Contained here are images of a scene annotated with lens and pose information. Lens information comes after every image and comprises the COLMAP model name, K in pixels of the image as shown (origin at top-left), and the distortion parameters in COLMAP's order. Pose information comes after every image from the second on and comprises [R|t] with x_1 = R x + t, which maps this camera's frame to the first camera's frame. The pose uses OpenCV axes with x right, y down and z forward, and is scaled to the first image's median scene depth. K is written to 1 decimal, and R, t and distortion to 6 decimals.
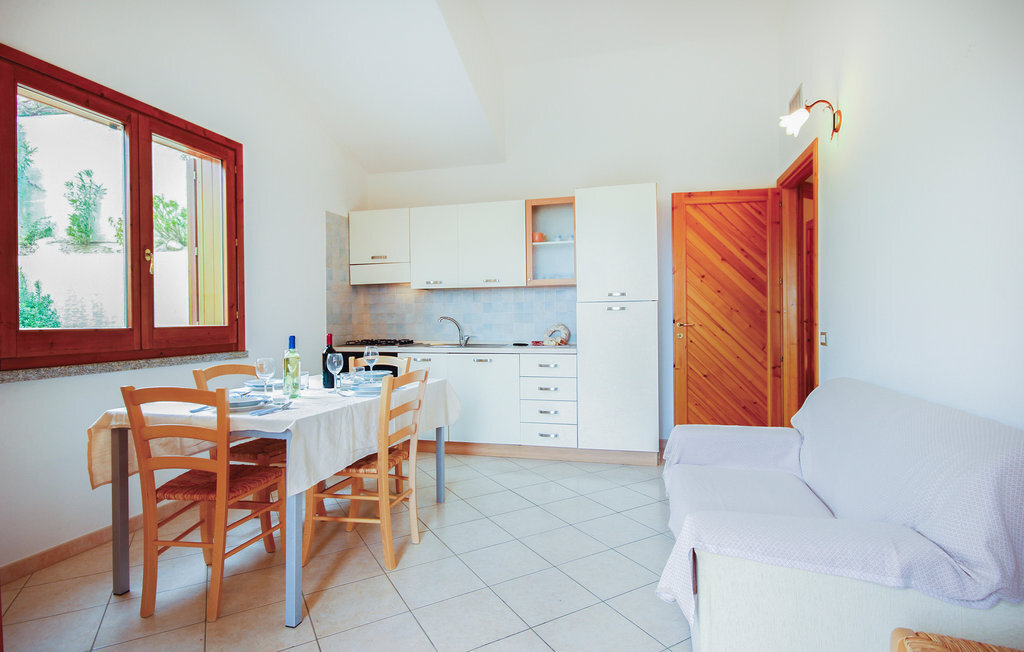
lens RADIAL K [[552.7, 0, 512.0], [0, 552.7, 326.0], [0, 0, 1]] dist [-0.001718, -0.000523]
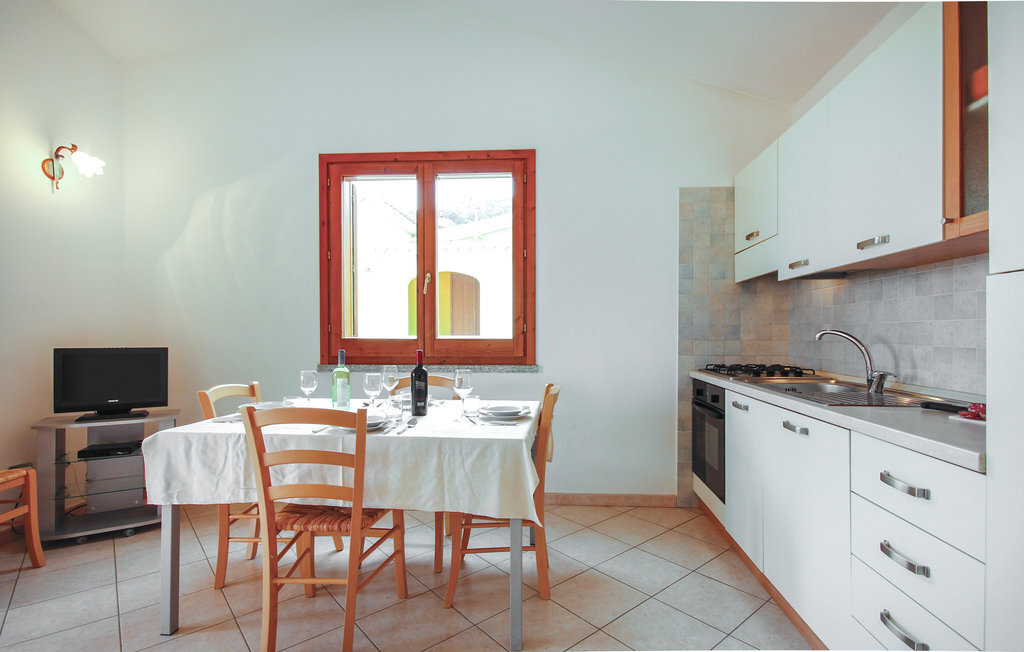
lens RADIAL K [[491.0, 0, 517.1], [0, 491.0, 338.3], [0, 0, 1]] dist [0.004149, 0.000017]
pose [[0.176011, 0.017607, -0.984231, 0.386005], [-0.015421, 0.999767, 0.015127, -0.015547], [0.984267, 0.012515, 0.176241, 0.910631]]
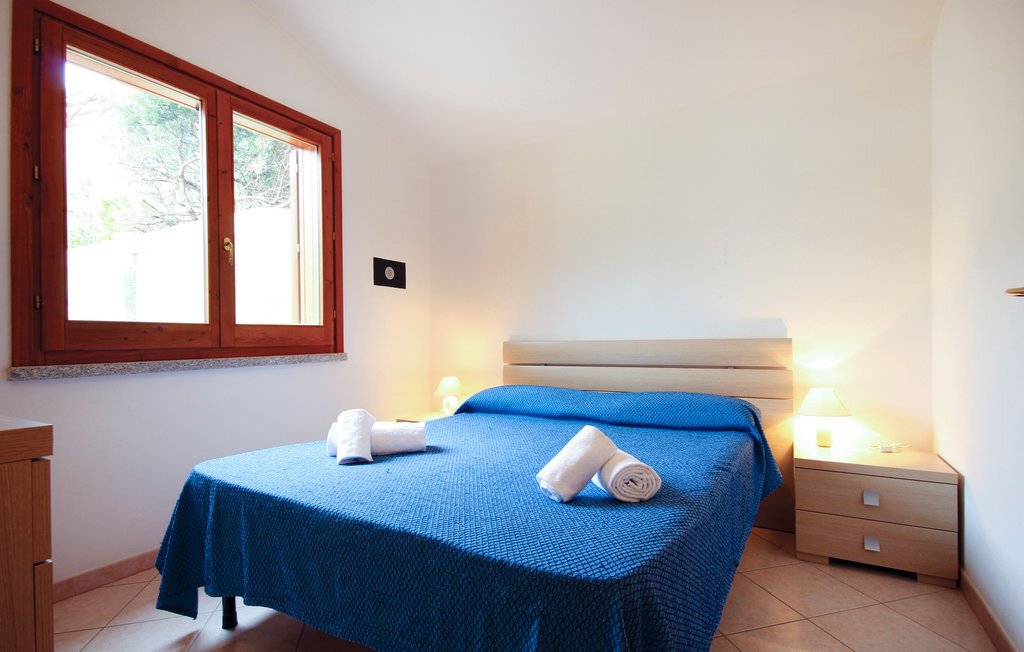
lens RADIAL K [[491.0, 0, 517.1], [0, 491.0, 338.3], [0, 0, 1]] dist [0.004149, 0.000017]
pose [[0.968371, 0.005284, -0.249457, 0.008244], [-0.005723, 0.999983, -0.001035, 0.023097], [0.249448, 0.002430, 0.968385, 0.302071]]
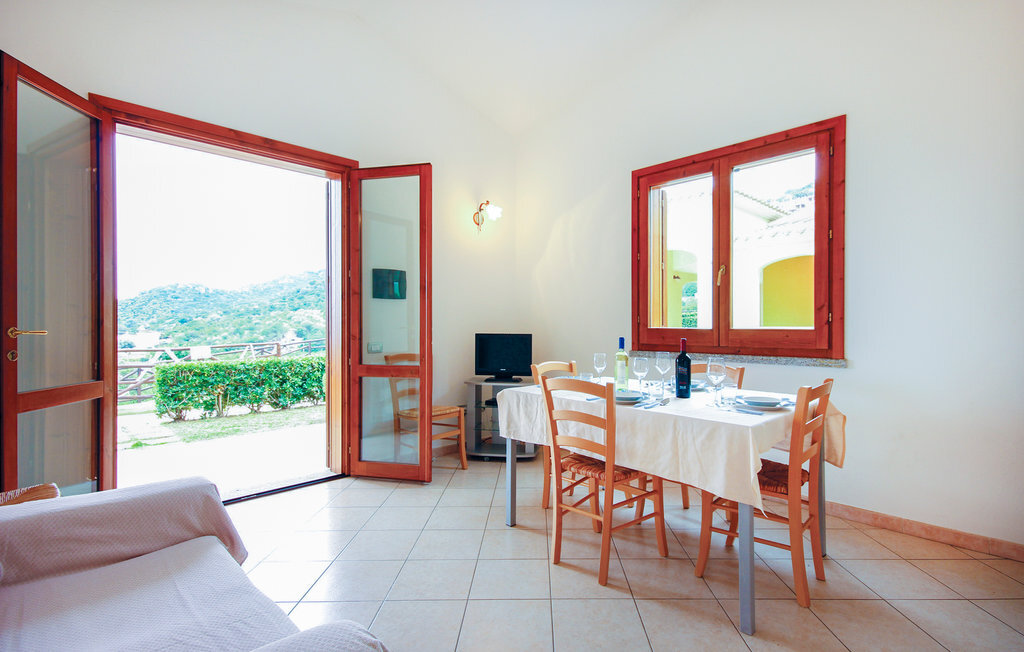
lens RADIAL K [[489.8, 0, 512.0], [0, 489.8, 326.0], [0, 0, 1]] dist [0.001609, 0.000237]
pose [[-0.550955, 0.010682, -0.834467, 0.465093], [-0.007340, 0.999817, 0.017644, -0.017638], [0.834503, 0.015846, -0.550776, 1.099352]]
